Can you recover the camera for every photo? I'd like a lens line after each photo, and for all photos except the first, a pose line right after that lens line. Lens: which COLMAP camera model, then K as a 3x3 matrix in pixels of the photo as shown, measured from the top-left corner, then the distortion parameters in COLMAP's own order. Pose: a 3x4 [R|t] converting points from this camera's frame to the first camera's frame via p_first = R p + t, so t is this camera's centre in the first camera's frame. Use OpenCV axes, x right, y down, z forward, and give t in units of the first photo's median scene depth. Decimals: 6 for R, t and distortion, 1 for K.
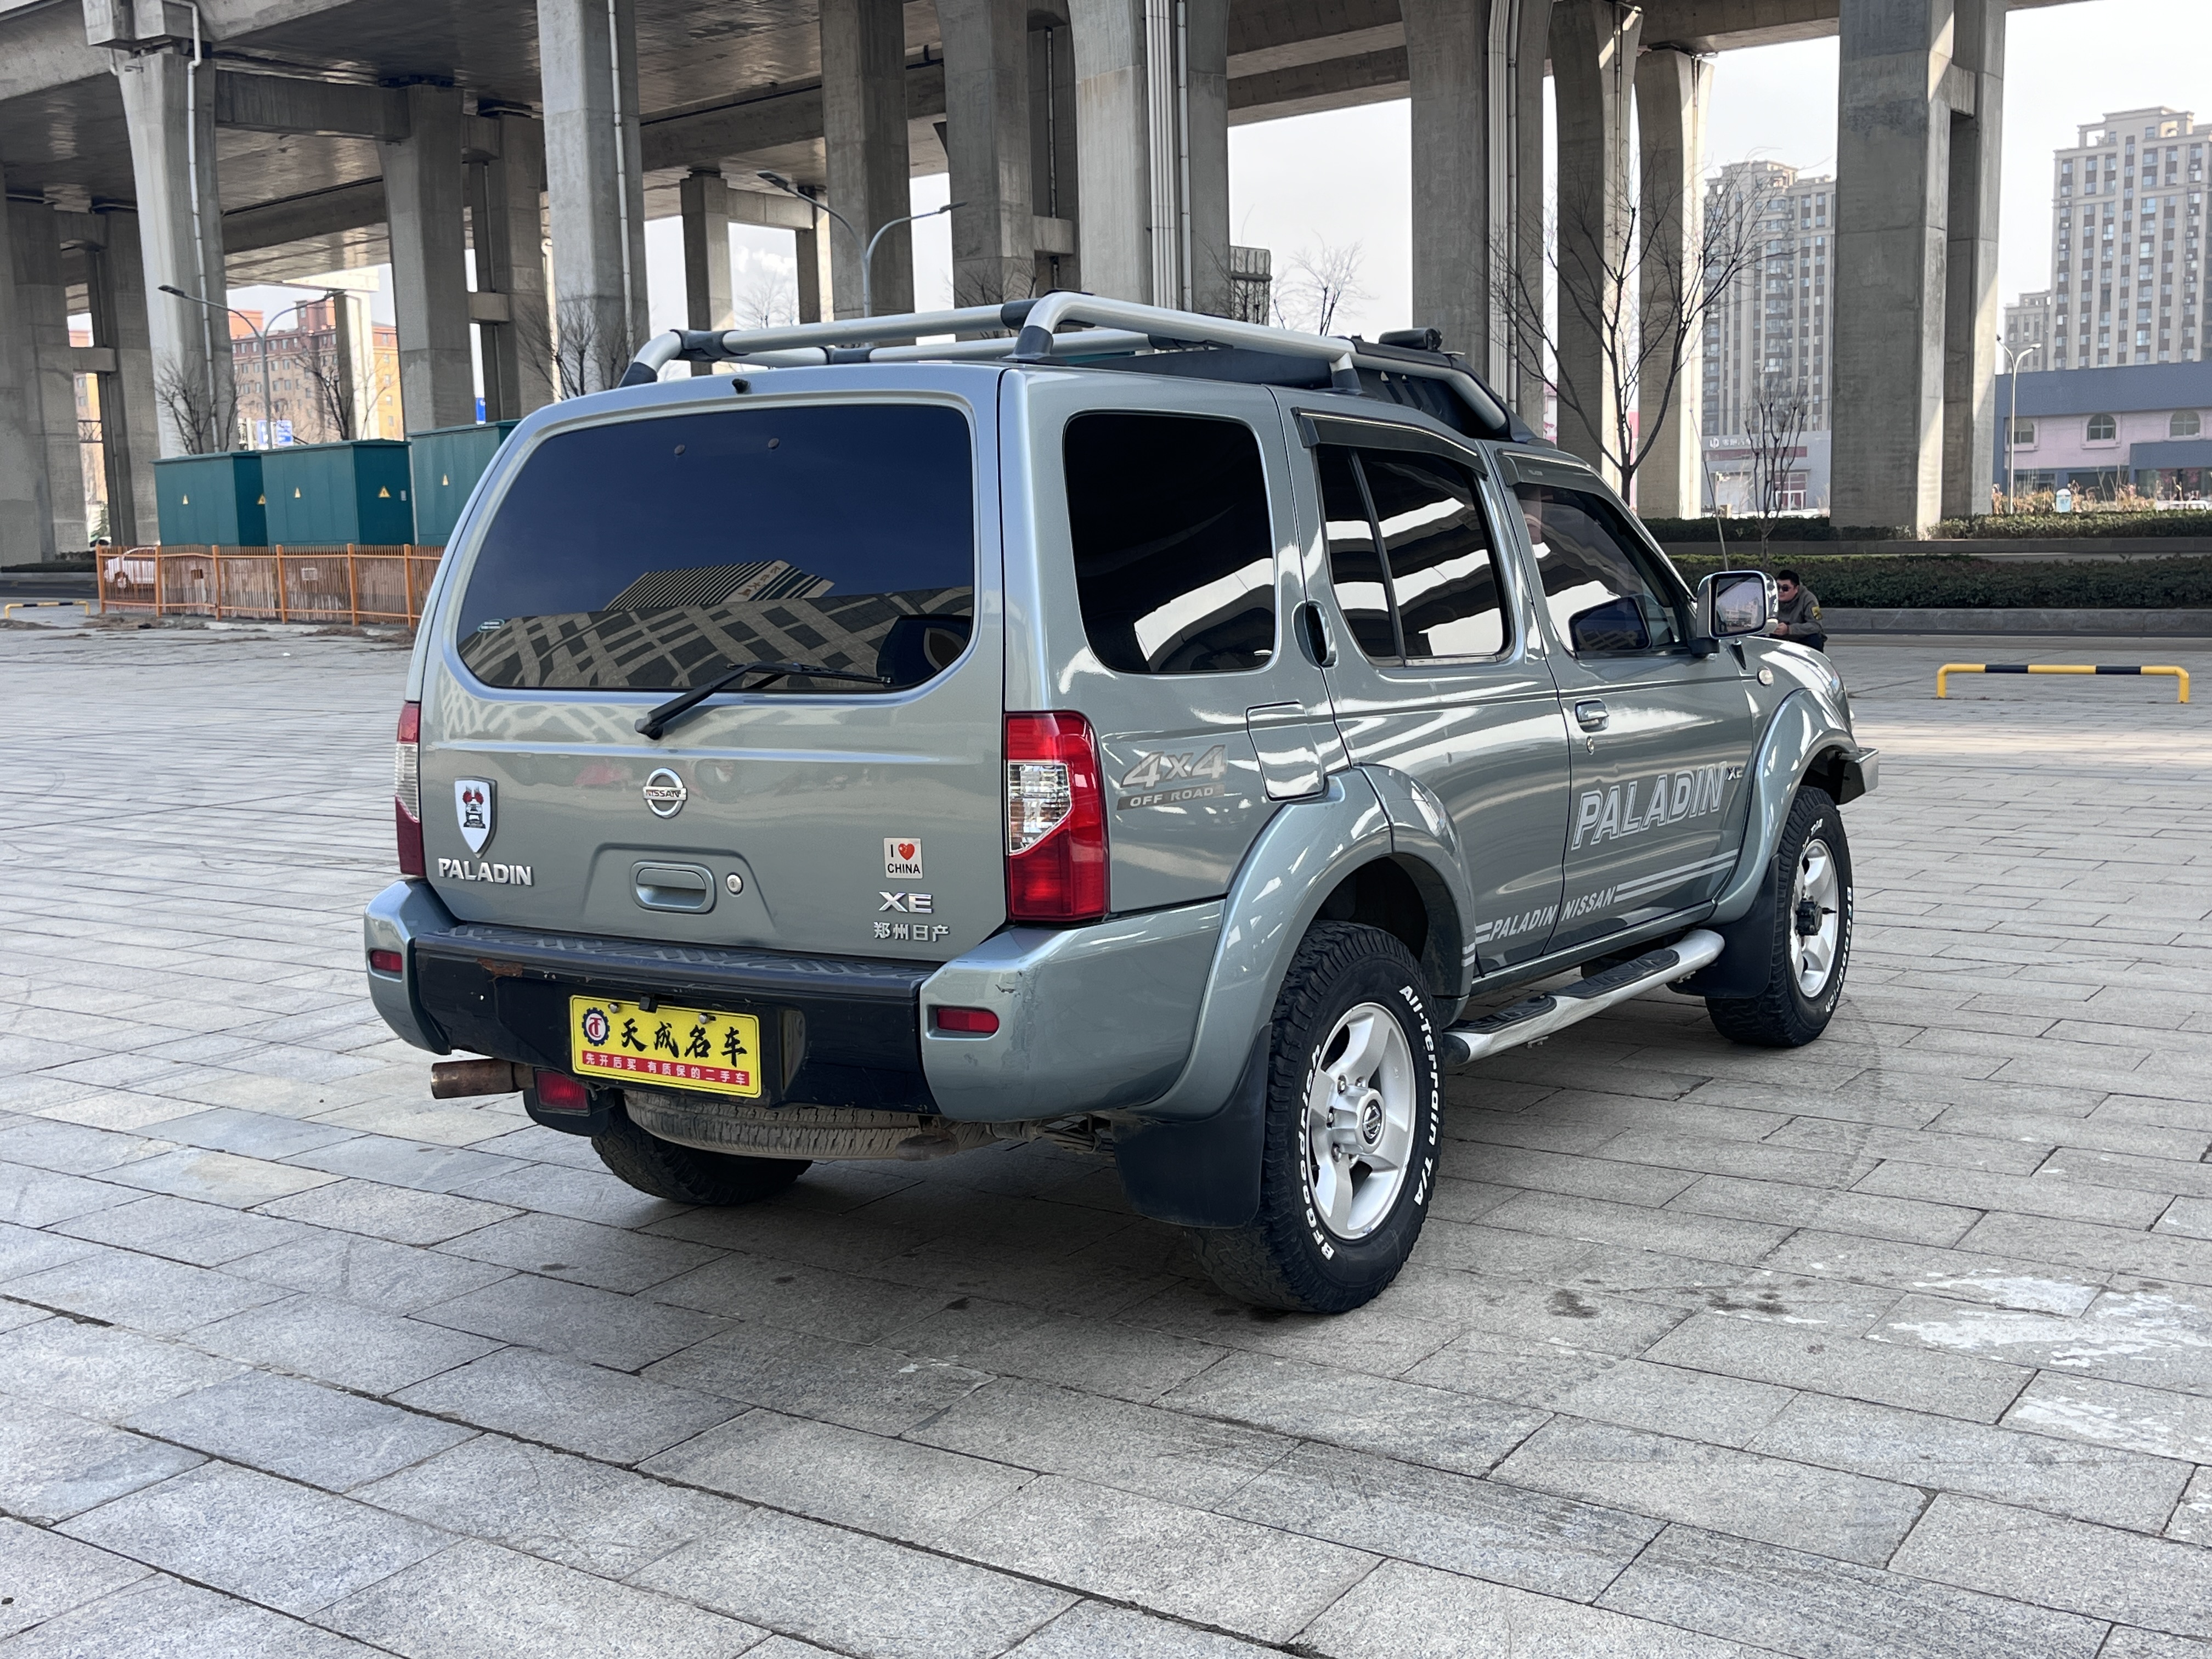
lens RADIAL K [[2374.2, 0, 1108.6], [0, 2374.2, 836.1], [0, 0, 1]] dist [0.027681, -0.005851]
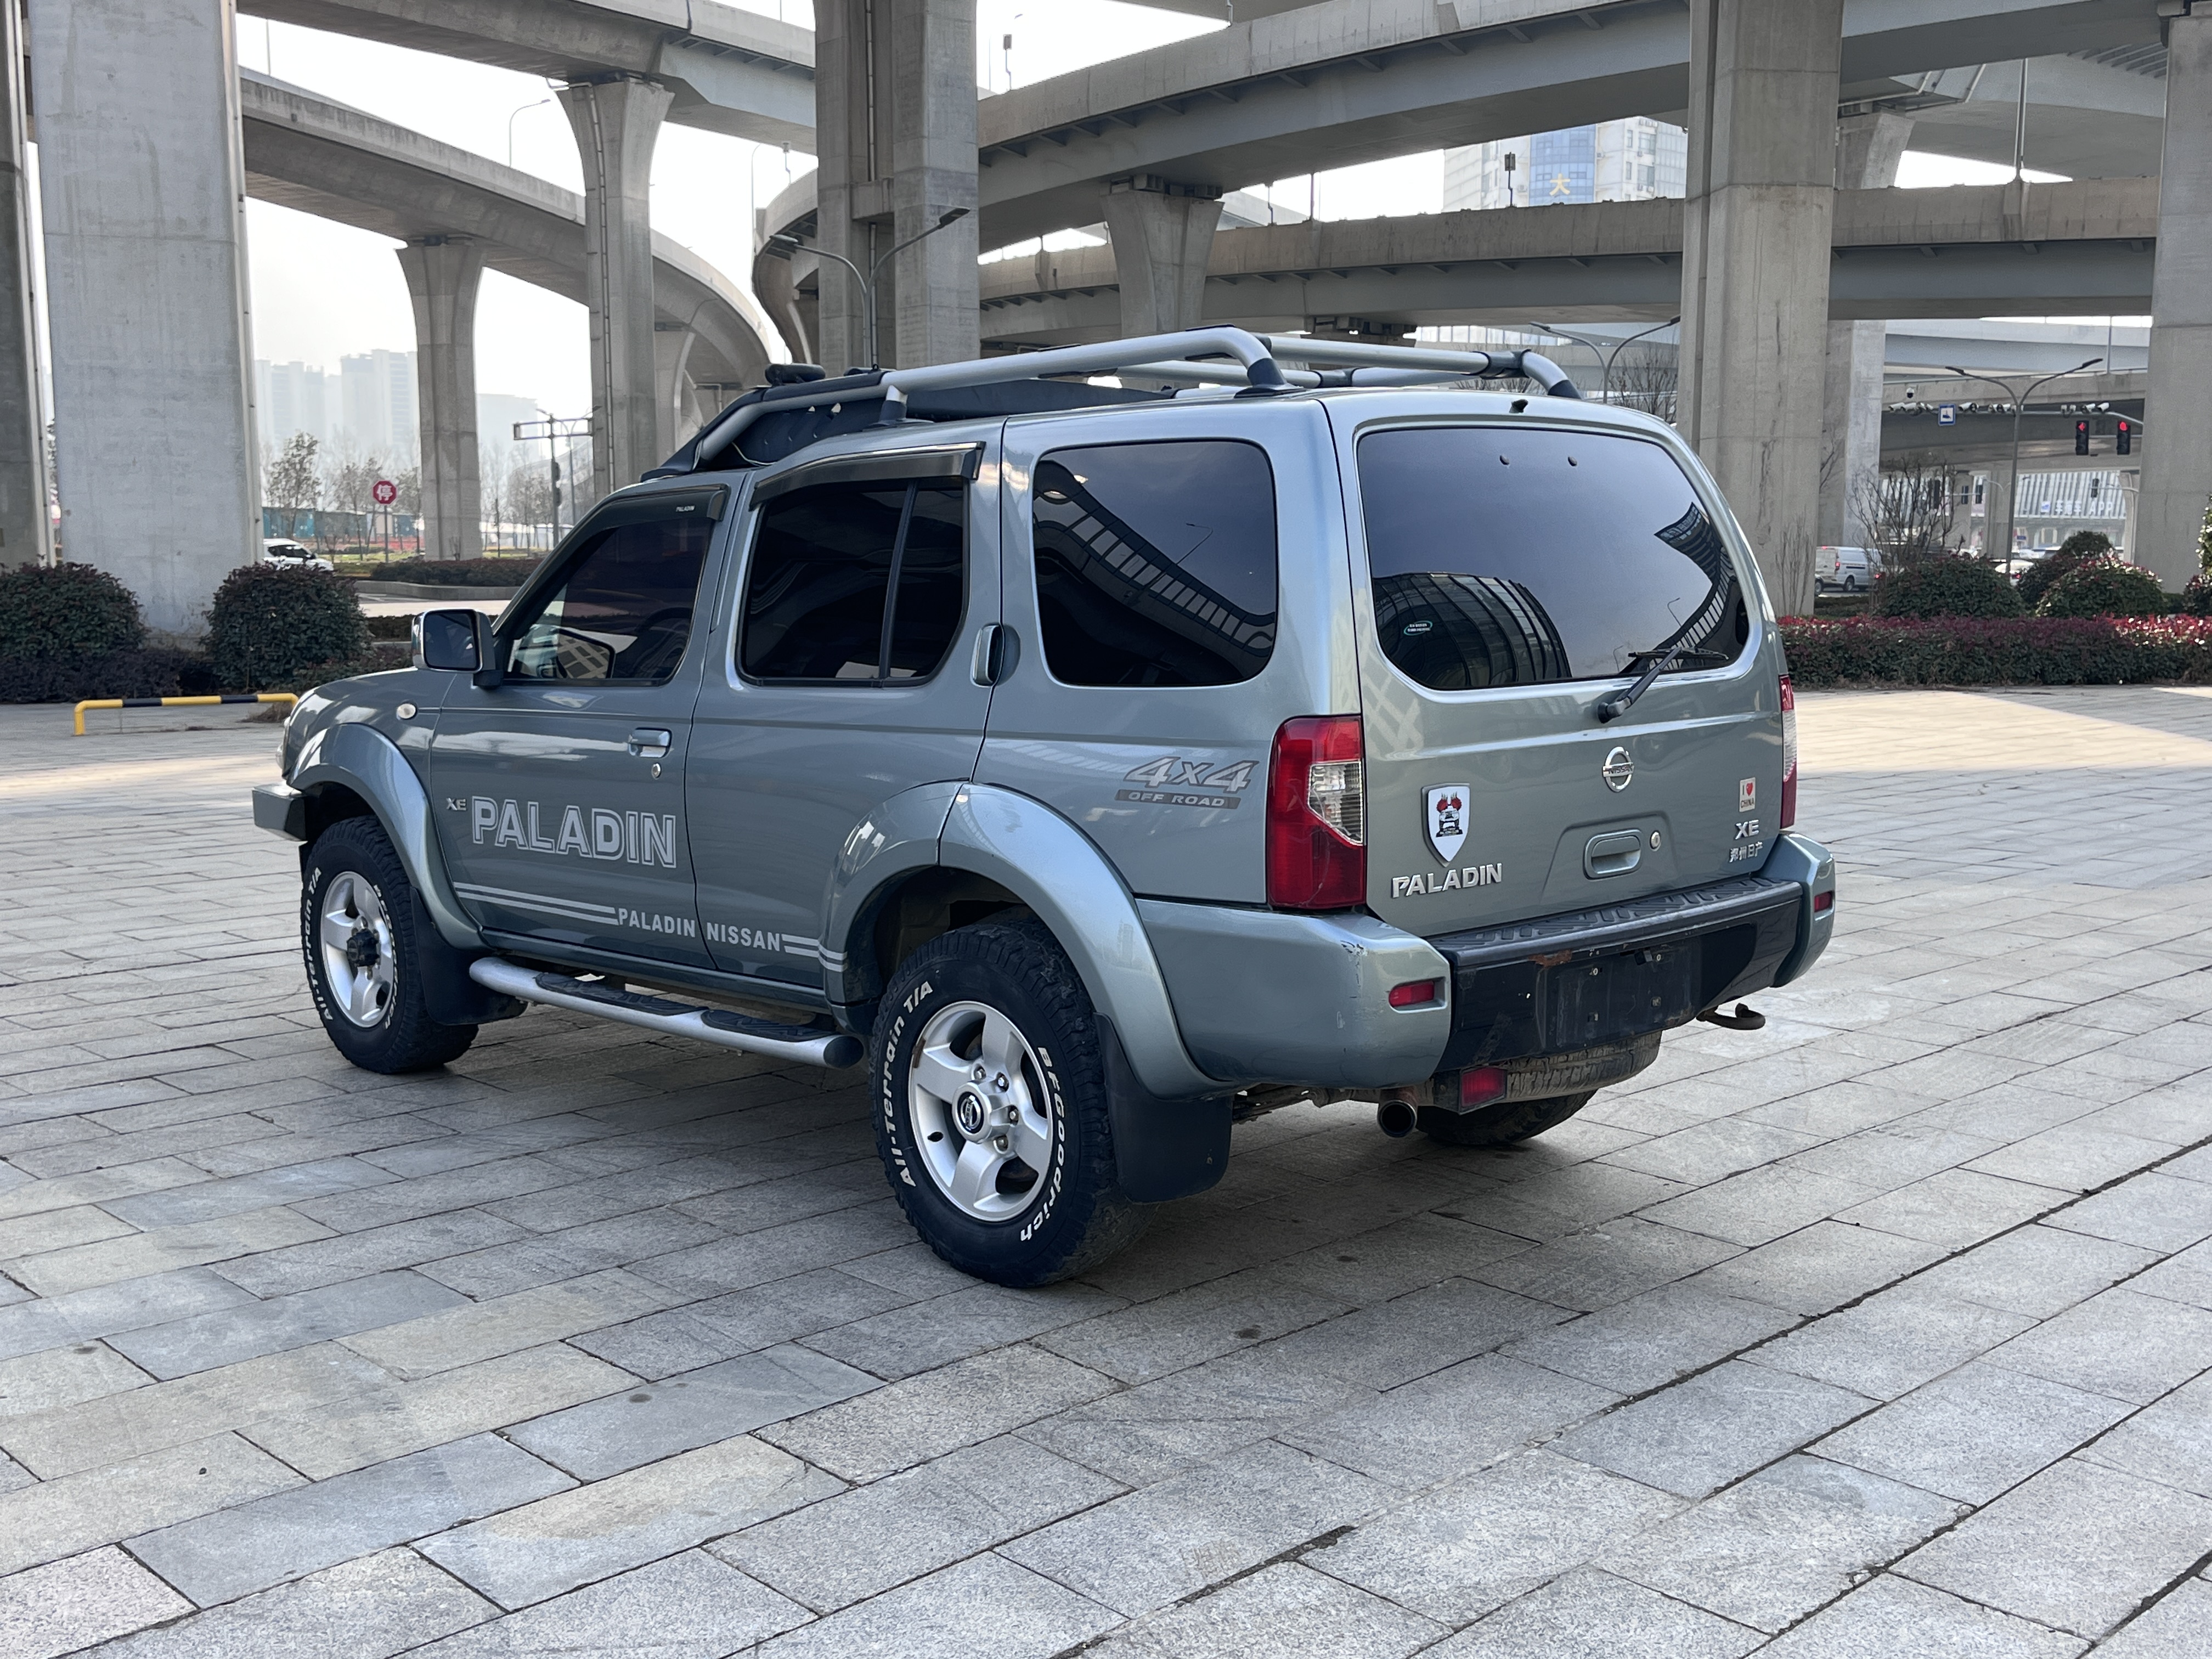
lens RADIAL K [[2268.8, 0, 1130.7], [0, 2268.8, 851.8], [0, 0, 1]] dist [0.016310, 0.024445]
pose [[0.210335, -0.104348, 0.972045, -1.073961], [0.118307, 0.989697, 0.080643, -0.078190], [-0.970445, 0.098038, 0.220513, 0.836301]]
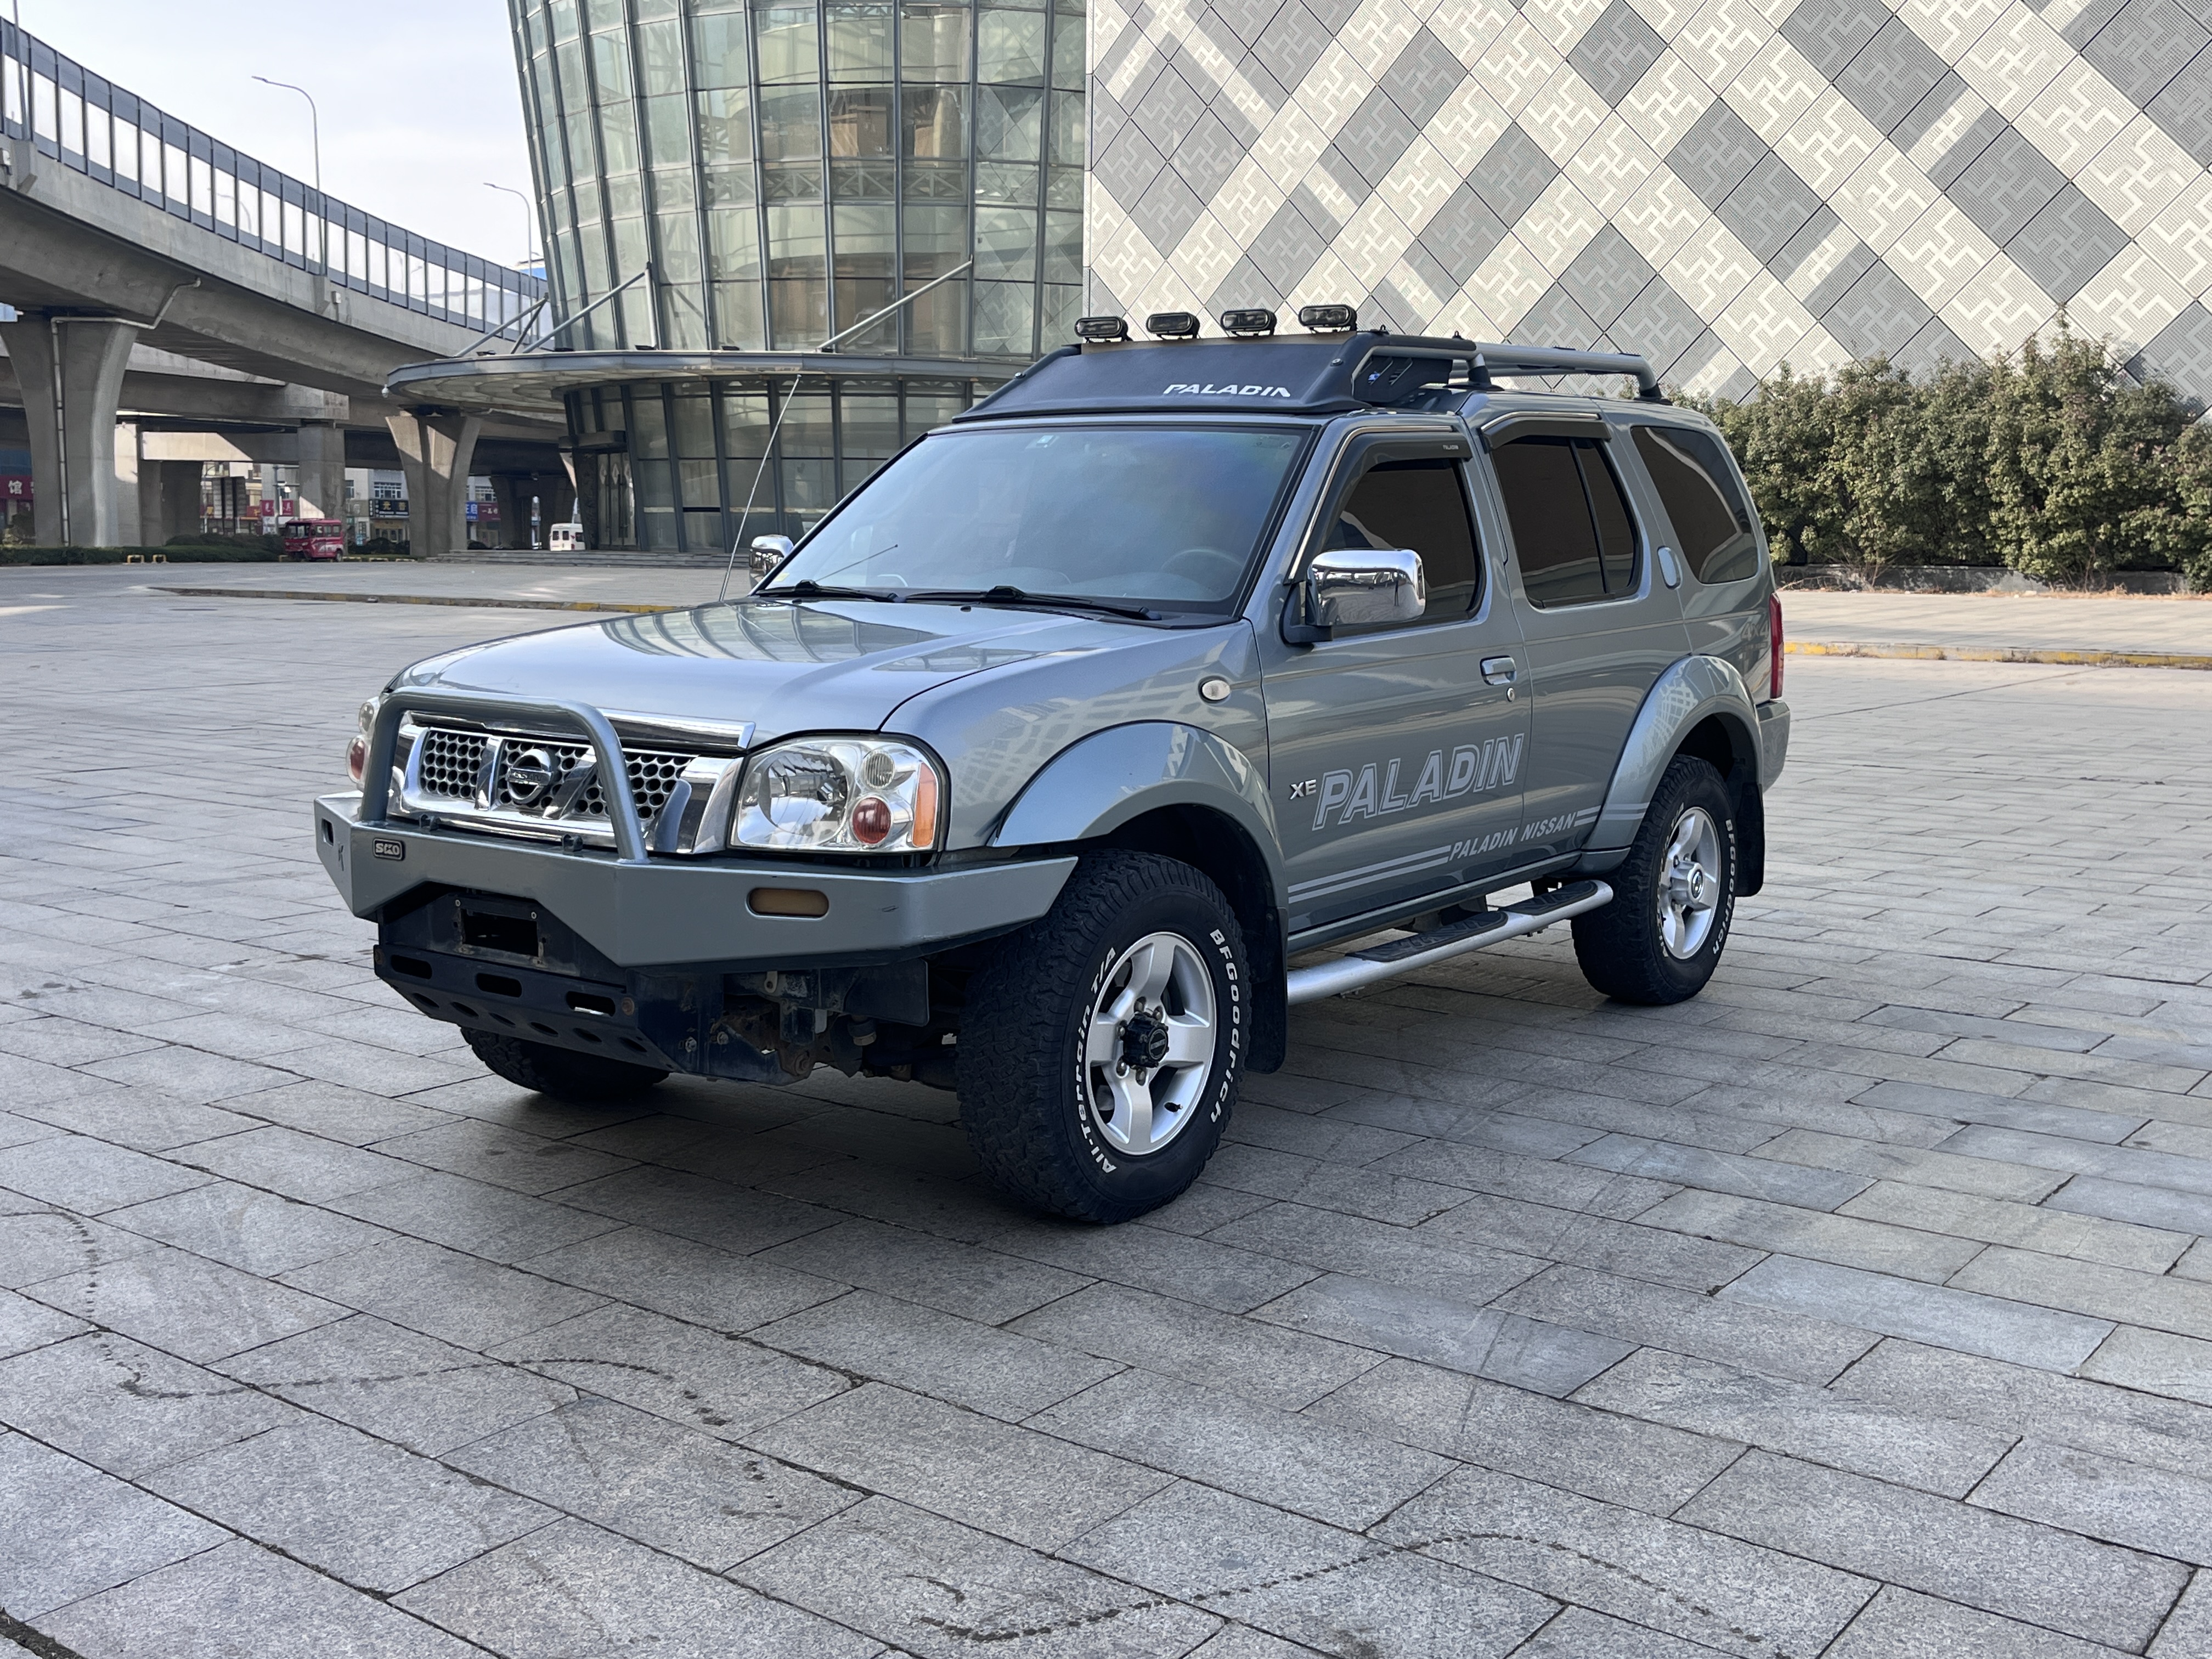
lens RADIAL K [[2276.4, 0, 1101.3], [0, 2276.4, 829.6], [0, 0, 1]] dist [0.031389, -0.015637]
pose [[-0.998141, 0.006295, 0.060623, 0.071353], [0.021236, 0.968244, 0.249103, -0.281838], [-0.057129, 0.249927, -0.966578, 2.434912]]
